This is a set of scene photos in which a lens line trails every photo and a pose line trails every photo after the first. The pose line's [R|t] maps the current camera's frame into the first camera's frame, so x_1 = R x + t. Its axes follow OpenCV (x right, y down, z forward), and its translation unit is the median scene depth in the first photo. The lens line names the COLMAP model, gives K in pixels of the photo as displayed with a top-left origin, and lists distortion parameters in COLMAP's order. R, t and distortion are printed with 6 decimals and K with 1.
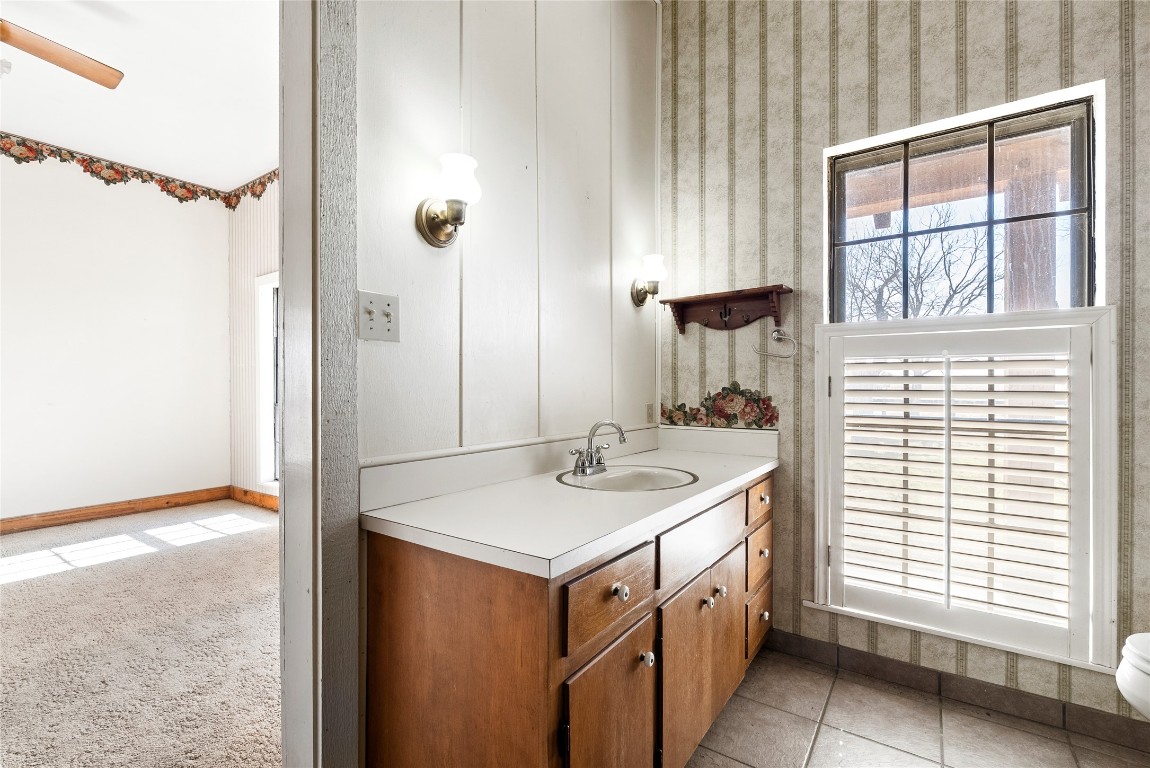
lens RADIAL K [[514.8, 0, 575.8], [0, 514.8, 386.9], [0, 0, 1]] dist [0.001776, -0.000070]
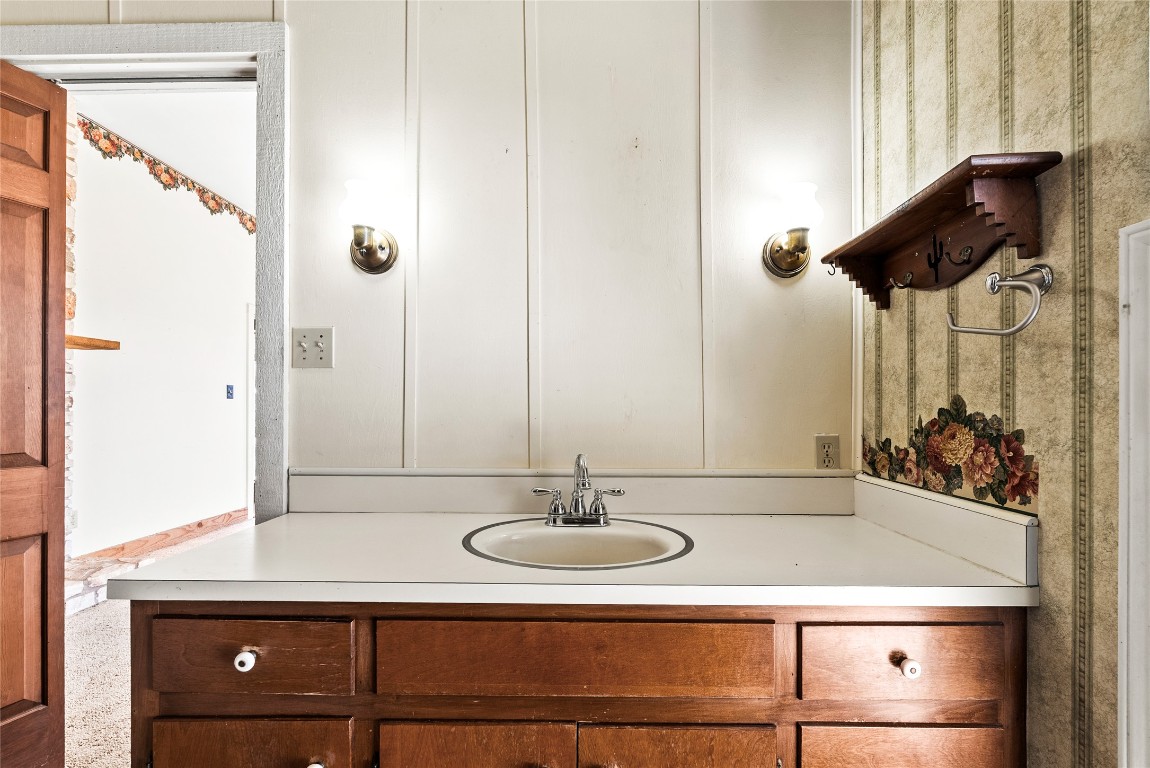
lens RADIAL K [[514.8, 0, 581.2], [0, 514.8, 402.8], [0, 0, 1]] dist [0.001776, -0.000070]
pose [[0.563153, -0.006477, -0.826327, 0.501095], [0.000311, 0.999971, -0.007627, -0.001042], [0.826352, 0.004038, 0.563139, 0.459082]]
